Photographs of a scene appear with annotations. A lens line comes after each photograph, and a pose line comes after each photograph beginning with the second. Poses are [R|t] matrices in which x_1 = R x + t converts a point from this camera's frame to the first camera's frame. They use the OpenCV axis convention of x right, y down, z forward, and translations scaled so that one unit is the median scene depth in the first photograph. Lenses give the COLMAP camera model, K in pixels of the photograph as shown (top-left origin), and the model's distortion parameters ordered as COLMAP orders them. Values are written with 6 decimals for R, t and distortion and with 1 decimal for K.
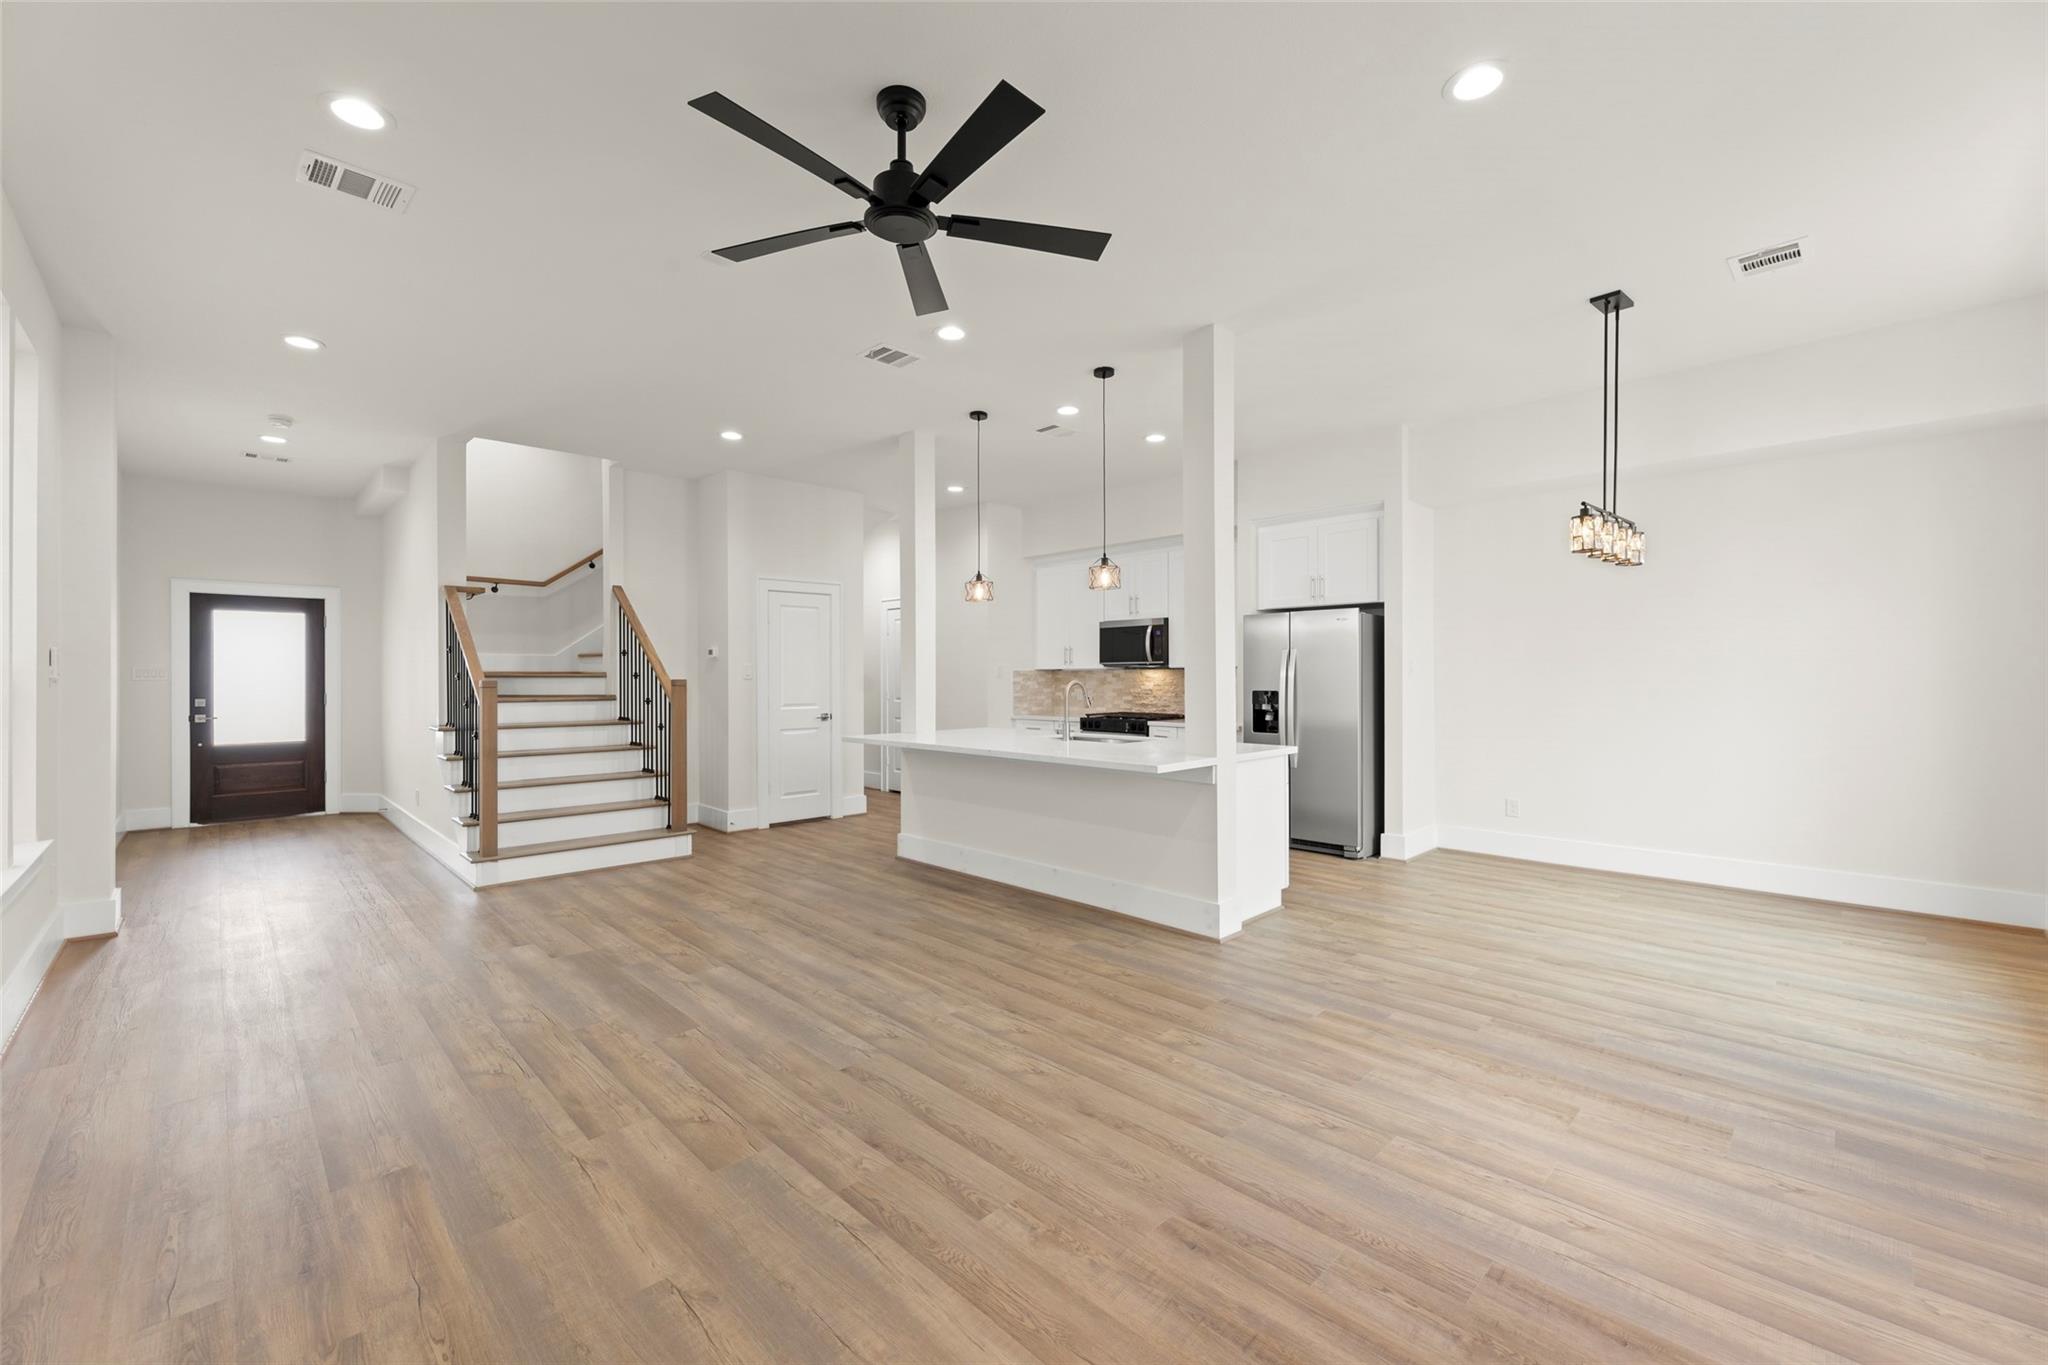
lens RADIAL K [[834.5, 0, 1020.6], [0, 834.5, 674.7], [0, 0, 1]] dist [-0.001126, -0.000464]
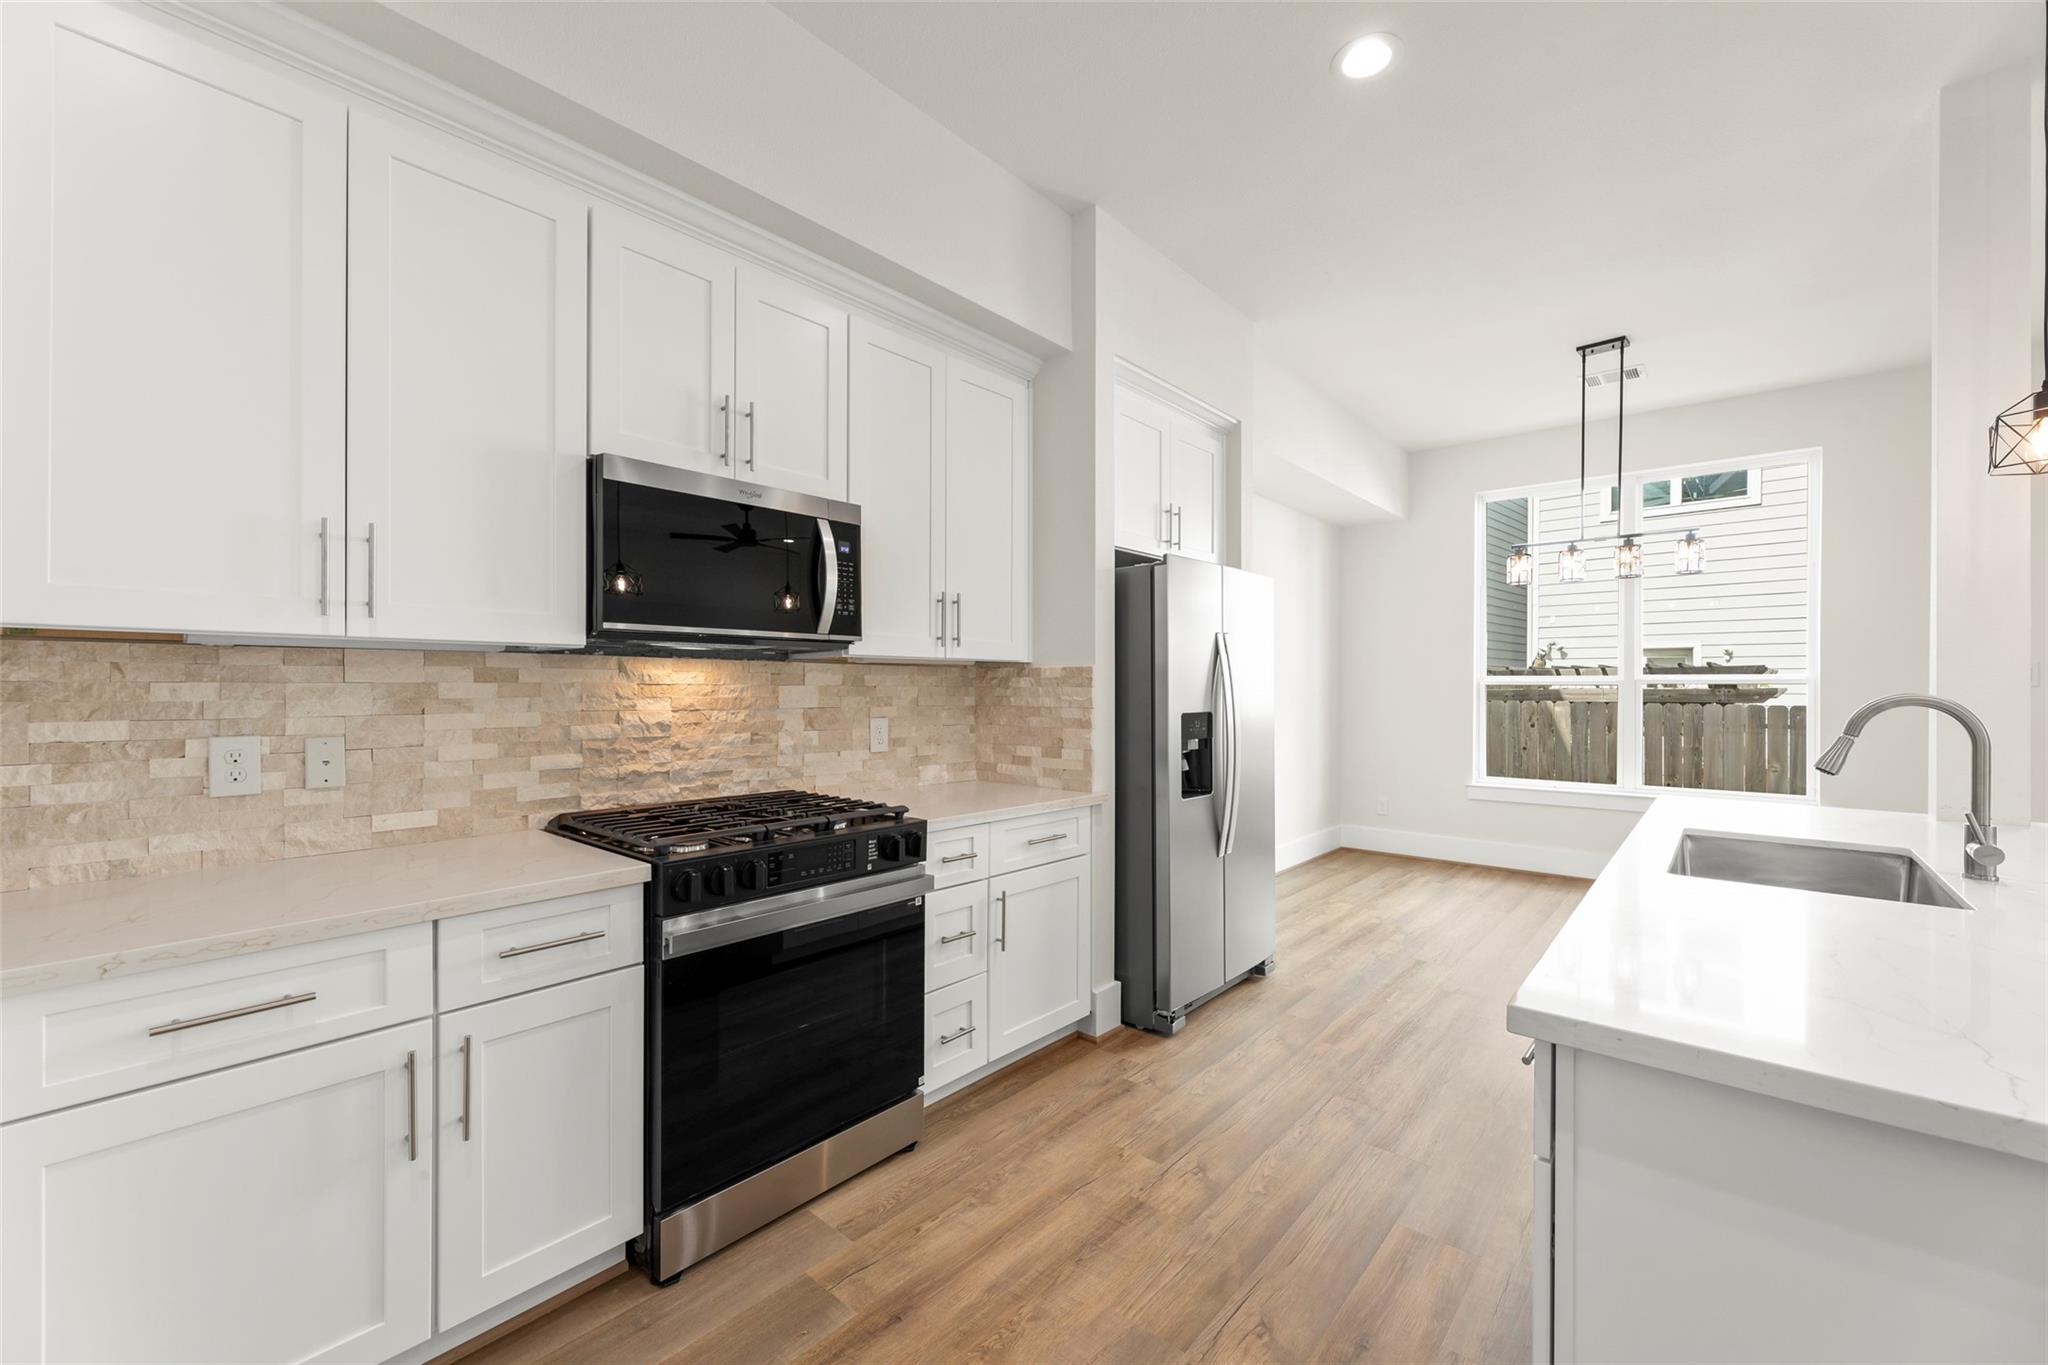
lens RADIAL K [[834.3, 0, 1021.4], [0, 834.3, 686.6], [0, 0, 1]] dist [0.000387, 0.000043]
pose [[-0.086044, 0.003057, 0.996287, -0.188040], [-0.005127, 0.999981, -0.003512, 0.005608], [-0.996278, -0.005410, -0.086027, 1.087541]]
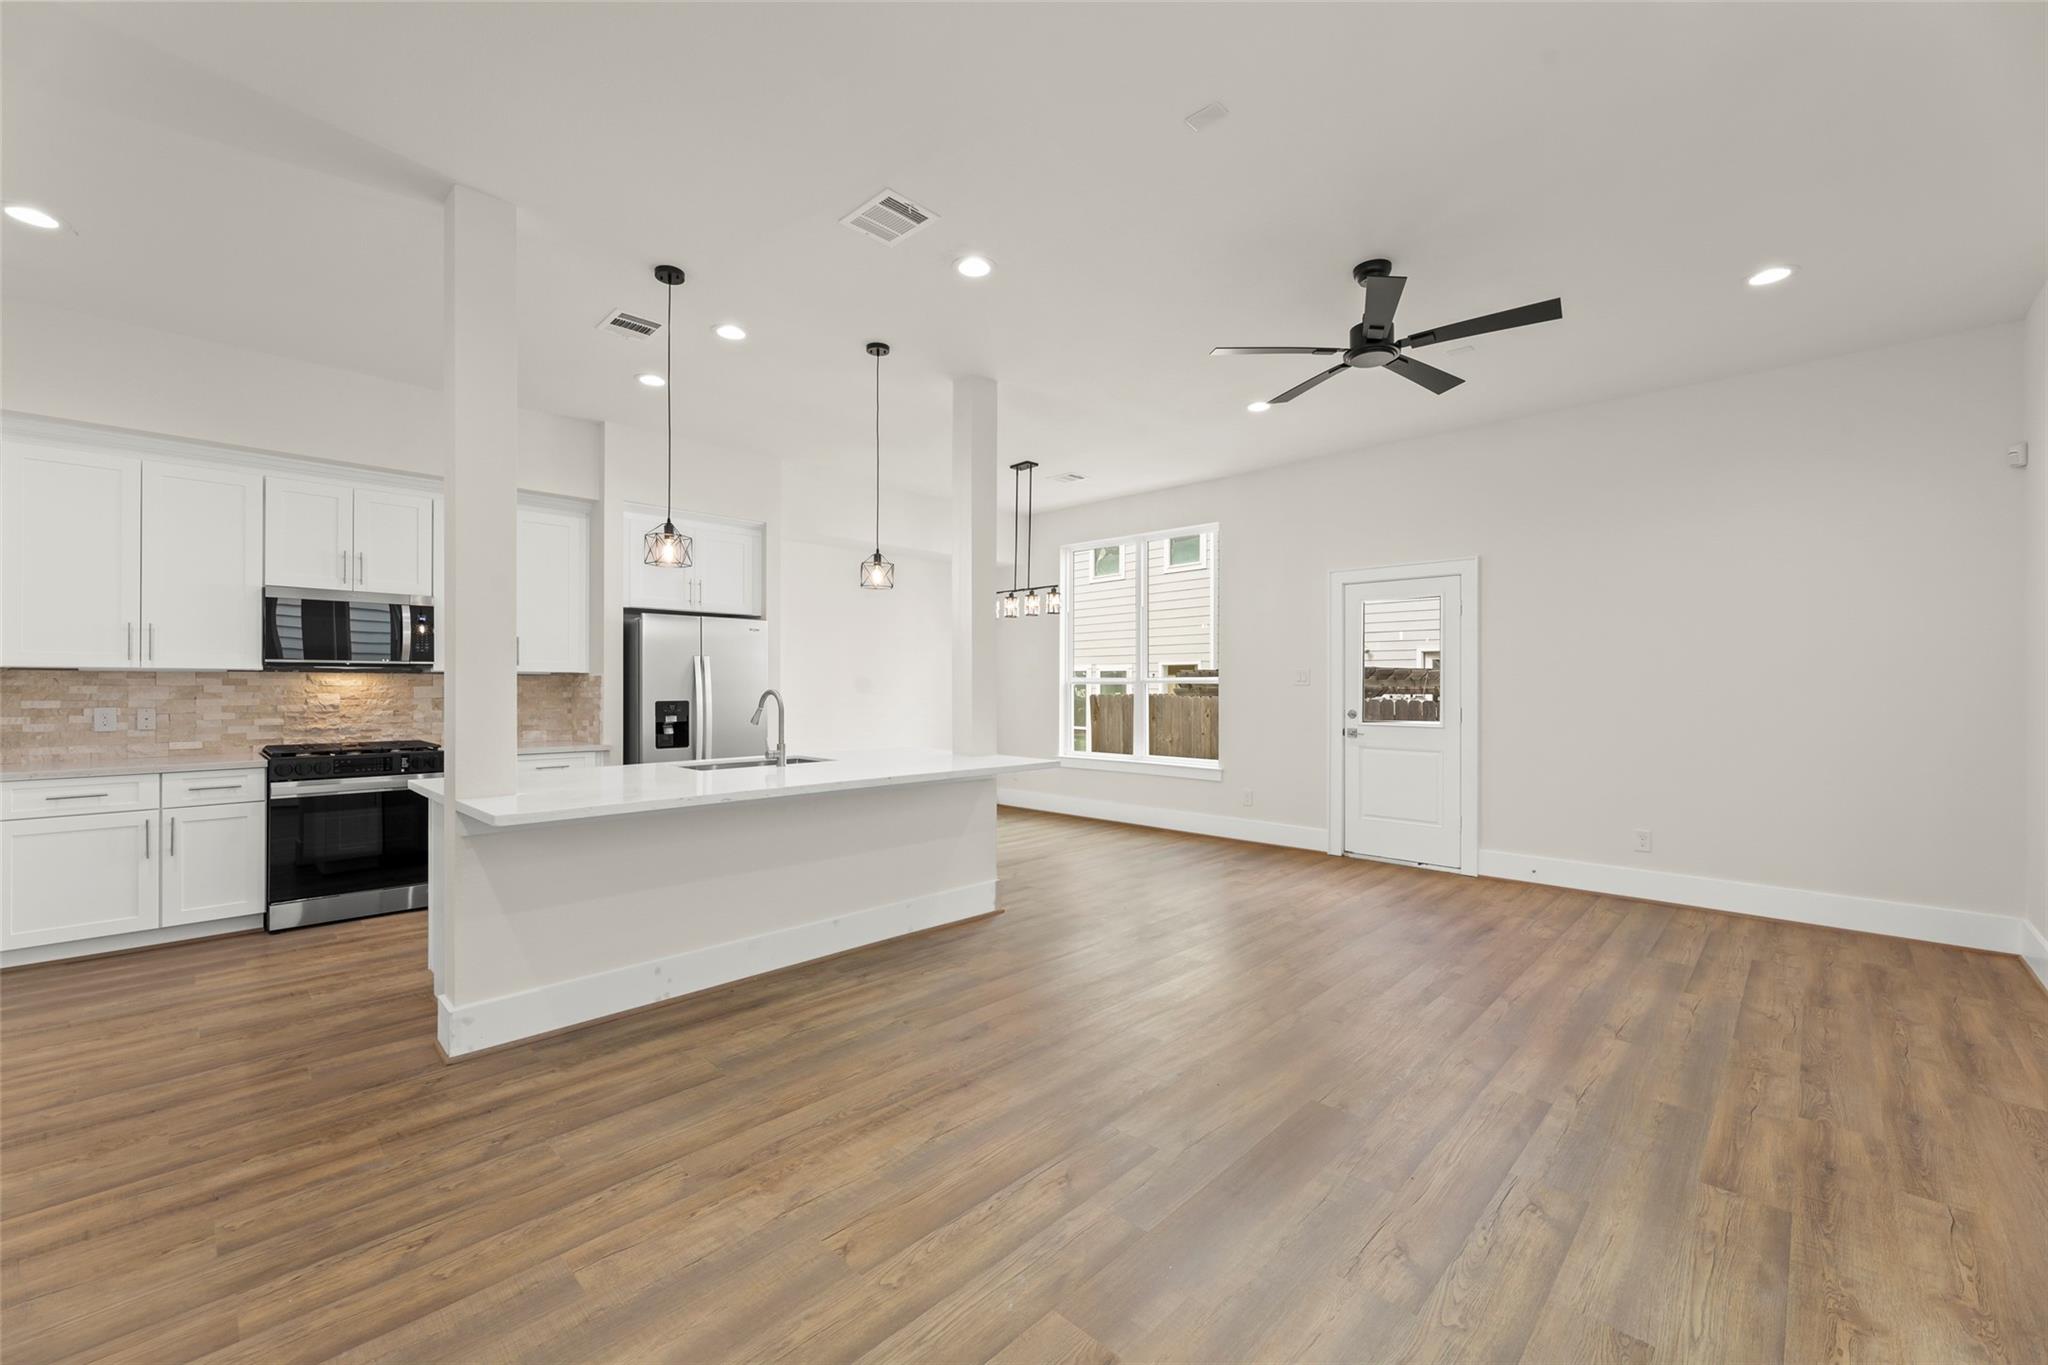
lens RADIAL K [[823.4, 0, 1019.2], [0, 823.4, 683.9], [0, 0, 1]] dist [0.001406, 0.000175]
pose [[-0.029458, 0.003467, 0.999560, -0.567249], [-0.004502, 0.999983, -0.003601, 0.002348], [-0.999556, -0.004606, -0.029442, 0.620599]]
